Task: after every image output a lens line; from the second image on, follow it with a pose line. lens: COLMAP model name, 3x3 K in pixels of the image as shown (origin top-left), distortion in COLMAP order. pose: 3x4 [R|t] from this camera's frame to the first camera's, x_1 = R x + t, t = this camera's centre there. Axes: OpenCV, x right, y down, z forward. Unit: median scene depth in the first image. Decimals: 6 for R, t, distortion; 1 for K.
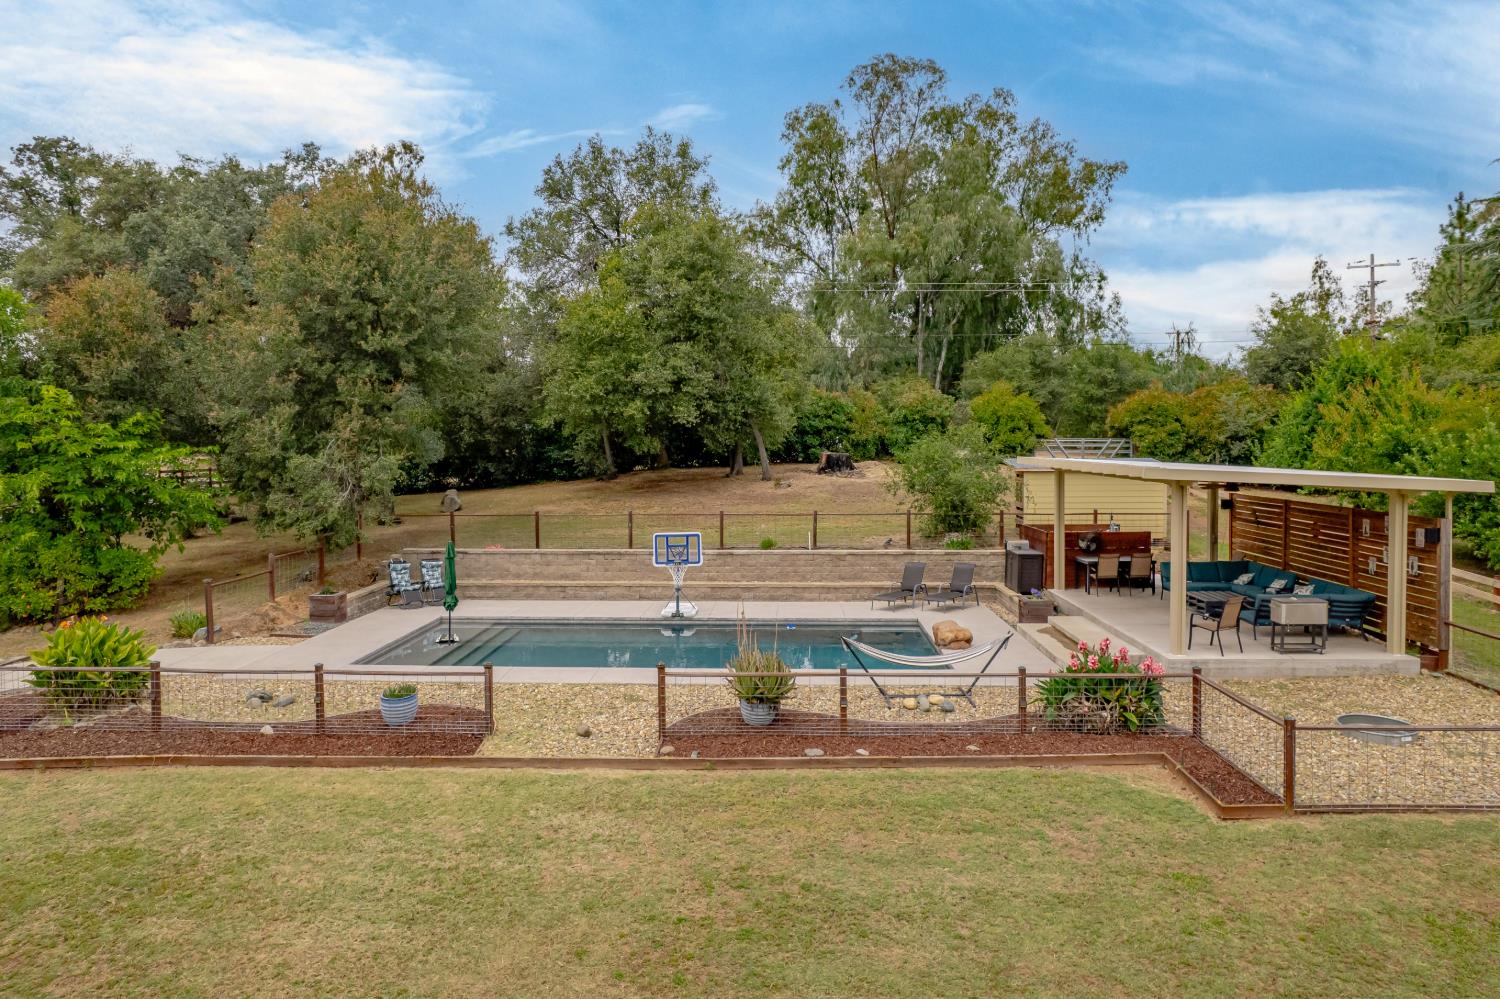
lens RADIAL K [[1053.1, 0, 750.0], [0, 1053.1, 499.5], [0, 0, 1]] dist [-0.088823, 0.084045]
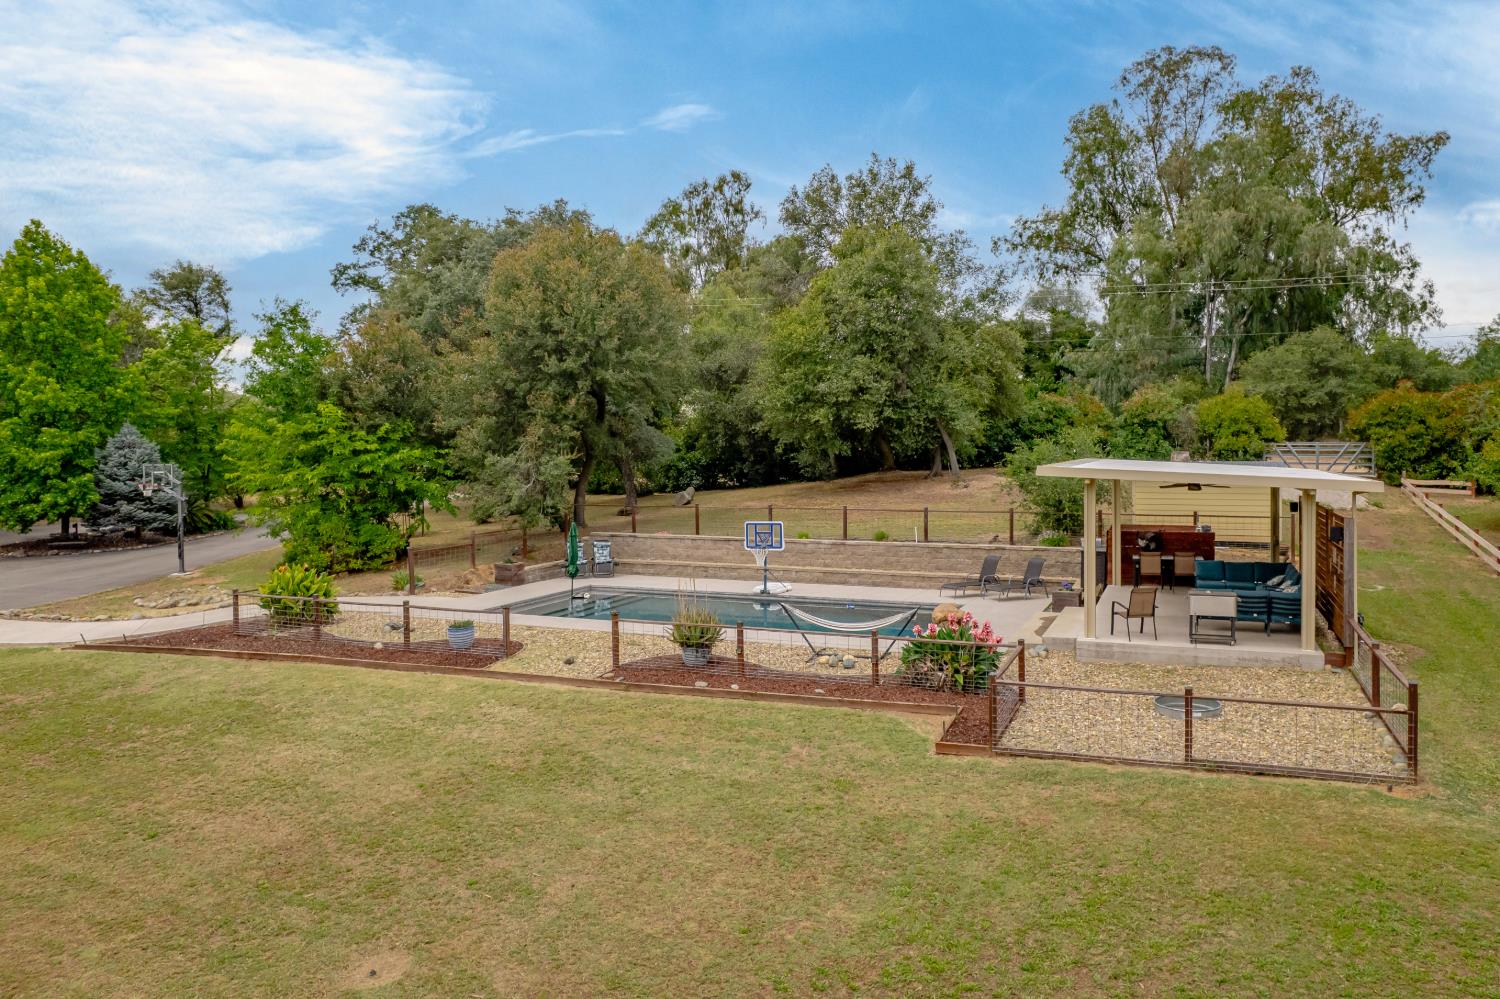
lens RADIAL K [[1053.1, 0, 750.0], [0, 1053.1, 499.5], [0, 0, 1]] dist [-0.088823, 0.084045]
pose [[0.937582, 0.016647, -0.347365, 0.212507], [-0.018359, 0.999830, -0.001637, 0.005916], [0.347278, 0.007912, 0.937729, -0.071460]]
